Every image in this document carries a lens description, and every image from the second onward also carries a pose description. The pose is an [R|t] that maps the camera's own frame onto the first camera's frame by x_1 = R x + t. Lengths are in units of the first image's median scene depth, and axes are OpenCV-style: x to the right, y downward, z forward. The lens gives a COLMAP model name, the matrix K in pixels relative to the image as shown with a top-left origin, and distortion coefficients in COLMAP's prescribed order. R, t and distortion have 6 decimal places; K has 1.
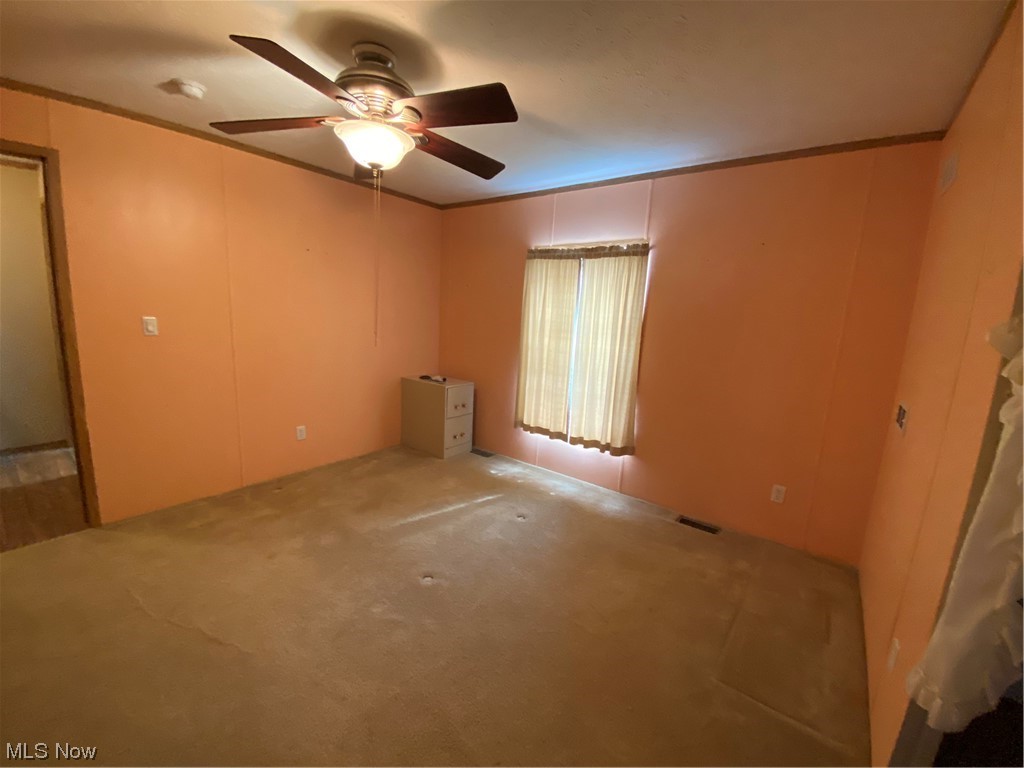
lens RADIAL K [[418.2, 0, 512.4], [0, 418.2, 385.3], [0, 0, 1]] dist [0.001130, -0.000060]
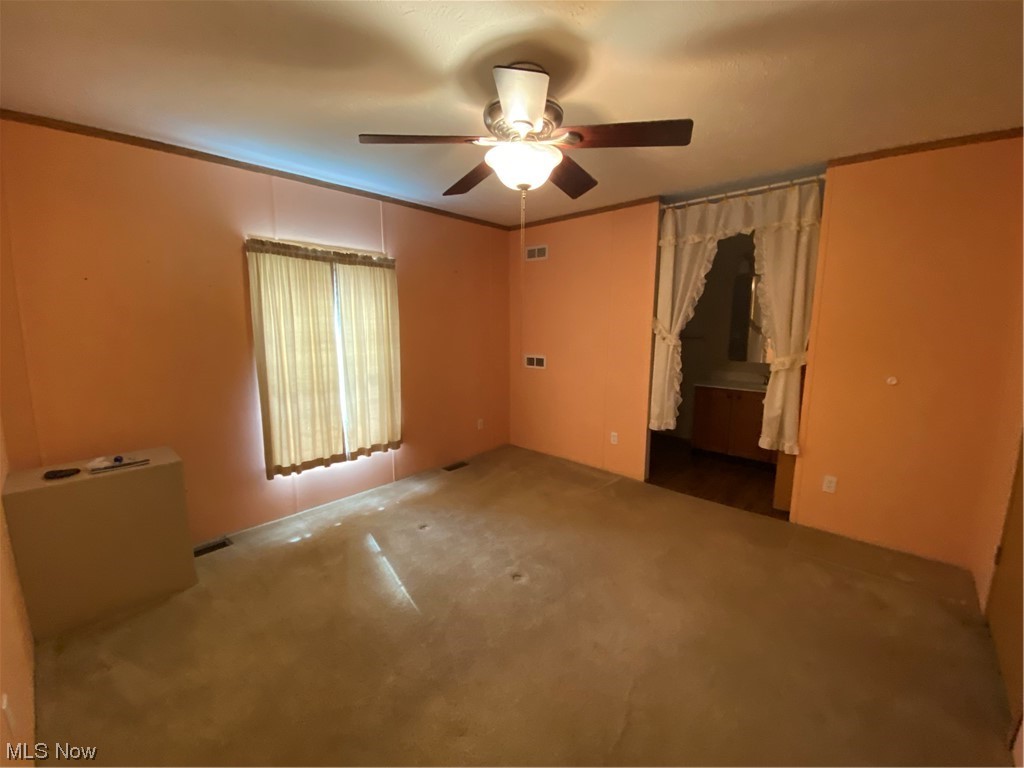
lens RADIAL K [[418.2, 0, 513.2], [0, 418.2, 384.8], [0, 0, 1]] dist [0.001130, -0.000060]
pose [[0.056022, -0.192306, 0.979735, -0.751783], [0.176660, 0.967702, 0.179843, -0.132767], [-0.982676, 0.163005, 0.088186, 0.552190]]
